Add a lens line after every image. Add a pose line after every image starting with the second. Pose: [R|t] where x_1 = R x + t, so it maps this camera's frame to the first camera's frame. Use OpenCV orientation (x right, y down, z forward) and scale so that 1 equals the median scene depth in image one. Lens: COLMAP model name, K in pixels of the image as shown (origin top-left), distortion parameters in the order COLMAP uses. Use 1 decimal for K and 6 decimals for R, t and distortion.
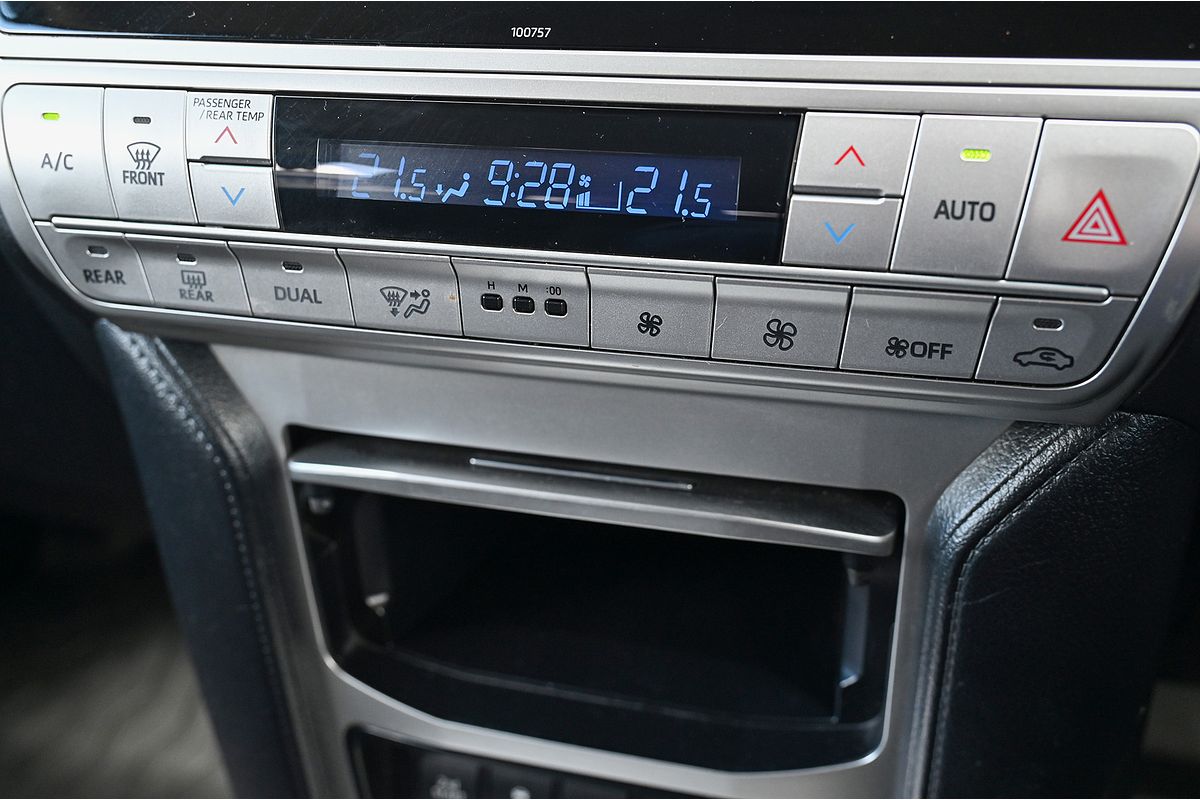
lens RADIAL K [[1134.9, 0, 600.0], [0, 1134.9, 400.0], [0, 0, 1]] dist [0.001377, 0.010666]
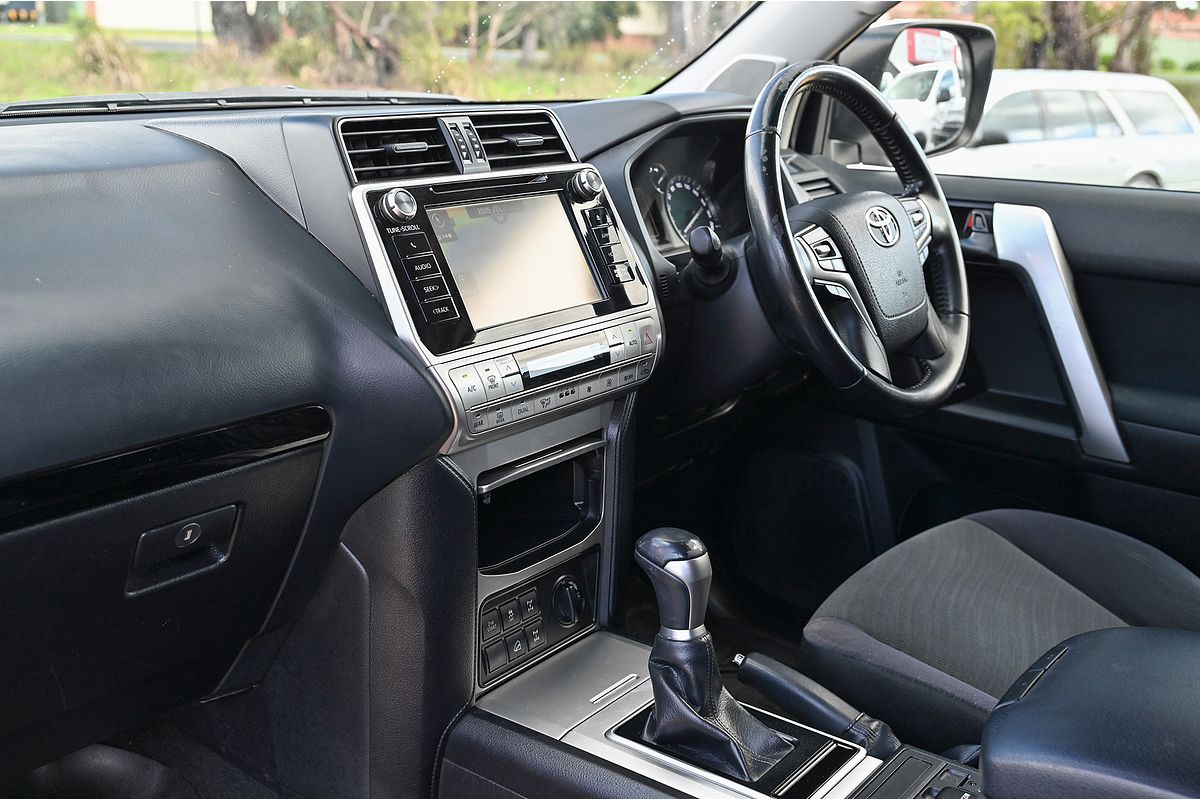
lens RADIAL K [[1279.3, 0, 600.0], [0, 1279.3, 400.0], [0, 0, 1]] dist [-0.003753, -0.001857]
pose [[0.355473, -0.212349, 0.910246, -3.549463], [0.395987, 0.916350, 0.059131, -0.250957], [-0.846660, 0.339425, 0.409825, -0.718850]]
